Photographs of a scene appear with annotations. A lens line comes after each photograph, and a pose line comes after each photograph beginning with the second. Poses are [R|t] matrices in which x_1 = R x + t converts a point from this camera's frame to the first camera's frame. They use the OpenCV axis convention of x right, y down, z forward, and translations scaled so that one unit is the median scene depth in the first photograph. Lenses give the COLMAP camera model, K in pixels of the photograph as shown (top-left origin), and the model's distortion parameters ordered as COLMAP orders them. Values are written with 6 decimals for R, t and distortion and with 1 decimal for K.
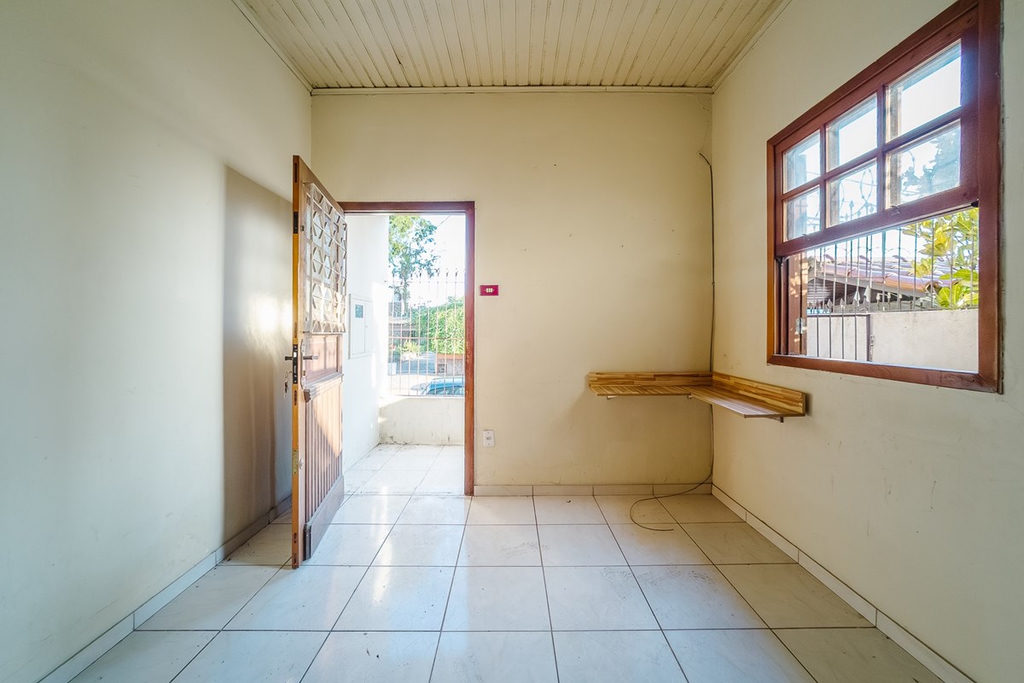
lens RADIAL K [[390.8, 0, 514.4], [0, 390.8, 329.2], [0, 0, 1]] dist [-0.017178, 0.001750]
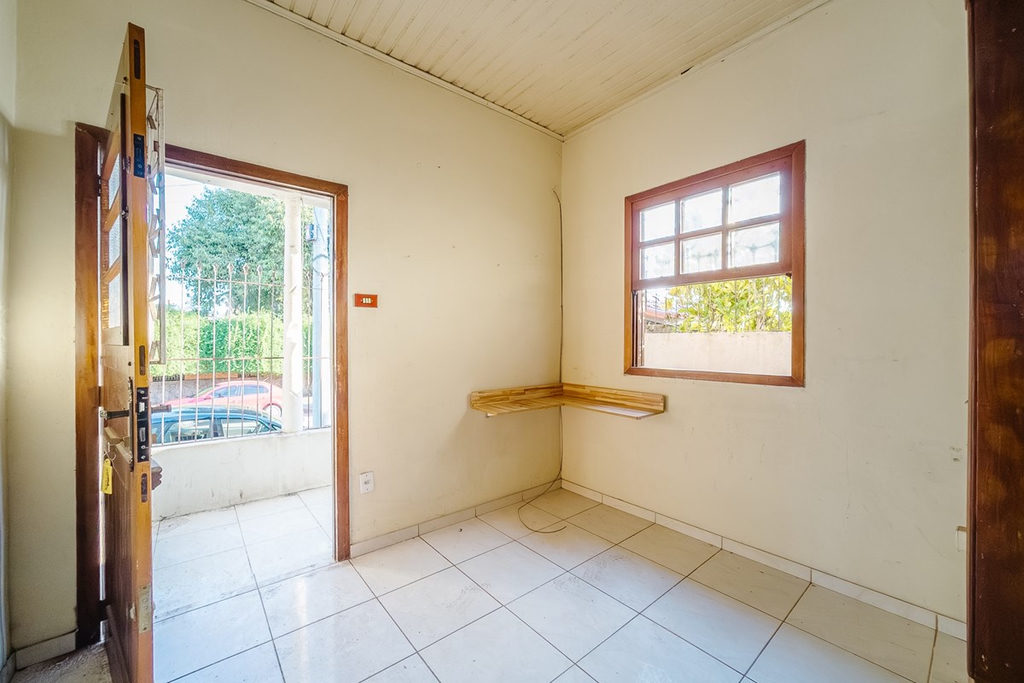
lens RADIAL K [[390.8, 0, 509.2], [0, 390.8, 346.2], [0, 0, 1]] dist [-0.017178, 0.001750]
pose [[0.784590, -0.008897, 0.619952, -0.389750], [-0.000379, 0.999890, 0.014829, -0.020074], [-0.620015, -0.011870, 0.784500, 0.212510]]
